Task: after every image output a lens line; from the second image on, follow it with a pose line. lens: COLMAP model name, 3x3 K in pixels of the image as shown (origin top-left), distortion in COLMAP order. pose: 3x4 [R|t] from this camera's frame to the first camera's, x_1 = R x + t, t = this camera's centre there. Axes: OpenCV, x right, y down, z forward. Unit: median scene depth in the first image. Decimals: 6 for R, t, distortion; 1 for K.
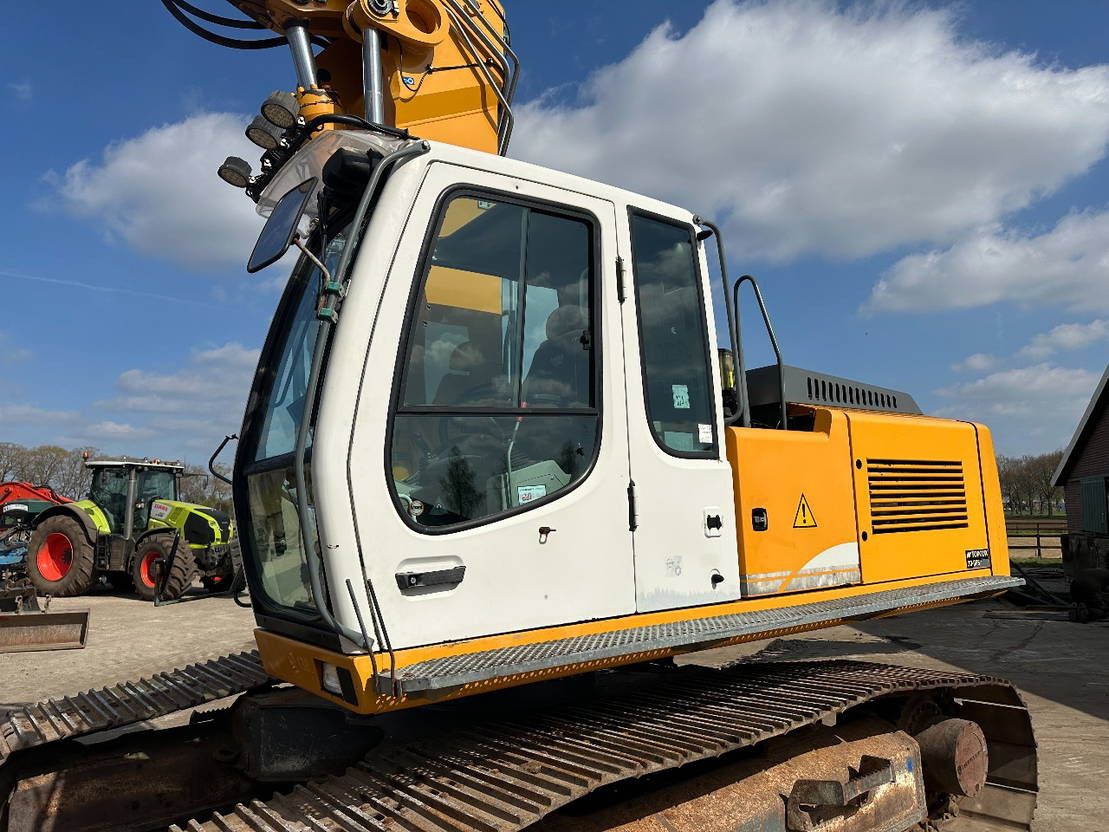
lens RADIAL K [[769.8, 0, 559.8], [0, 769.8, 407.4], [0, 0, 1]] dist [0.036000, -0.056420]
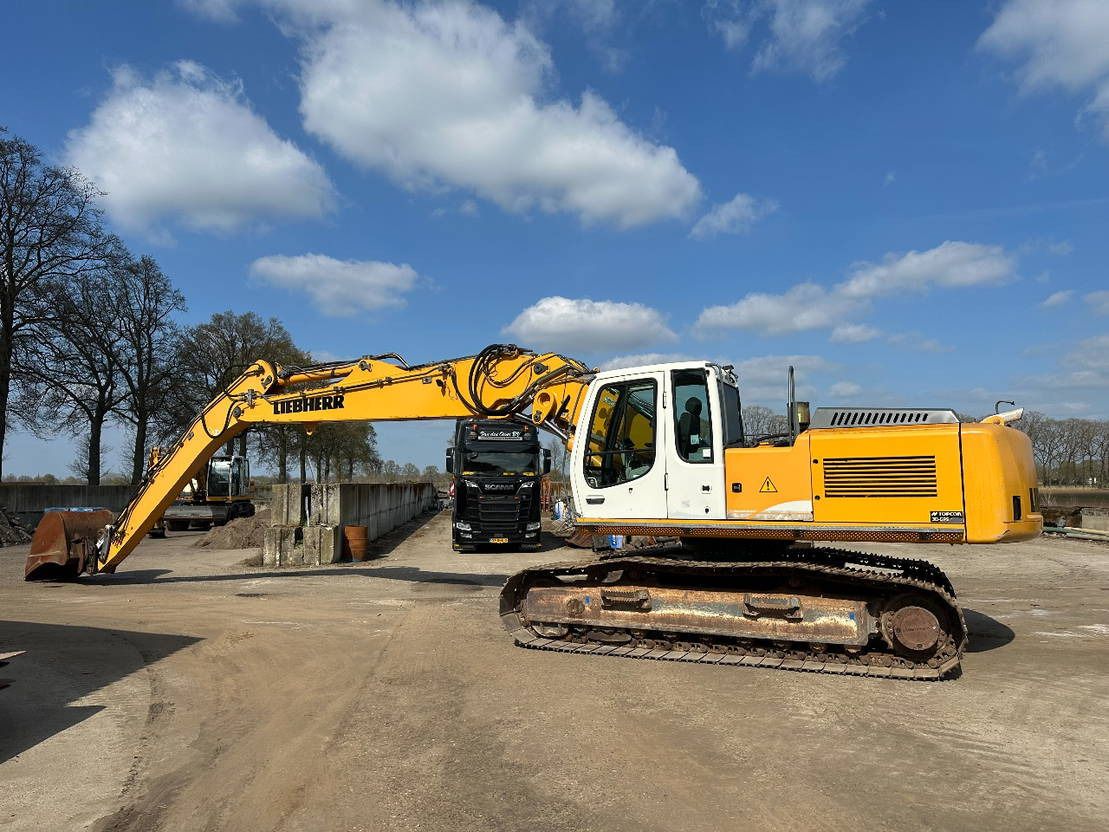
lens RADIAL K [[769.8, 0, 535.1], [0, 769.8, 432.6], [0, 0, 1]] dist [0.036000, -0.056420]
pose [[0.410757, -0.045568, -0.910606, 2.169516], [0.117647, 0.993050, 0.003375, -0.104330], [0.904123, -0.108517, 0.413263, -0.518321]]
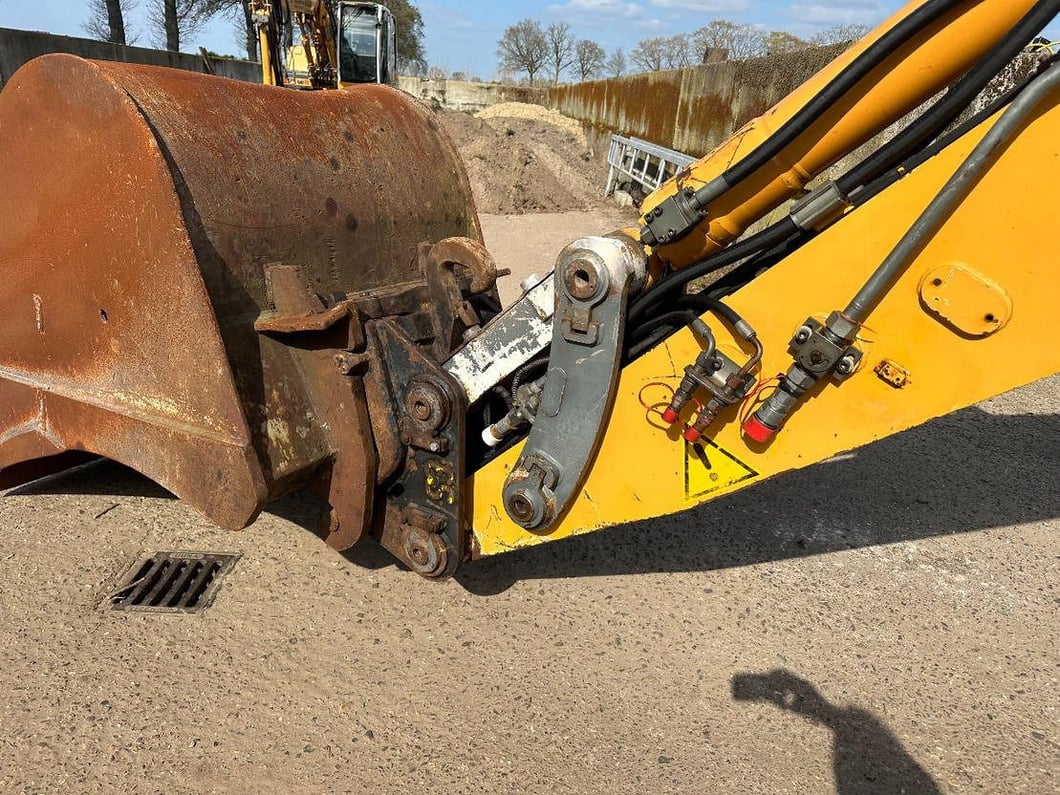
lens RADIAL K [[735.8, 0, 530.8], [0, 735.8, 391.8], [0, 0, 1]] dist [0.036000, -0.056420]
pose [[0.381149, 0.380209, -0.842714, -2.843833], [0.043506, 0.903135, 0.427146, 0.050888], [0.923489, -0.199470, 0.327687, -1.210390]]
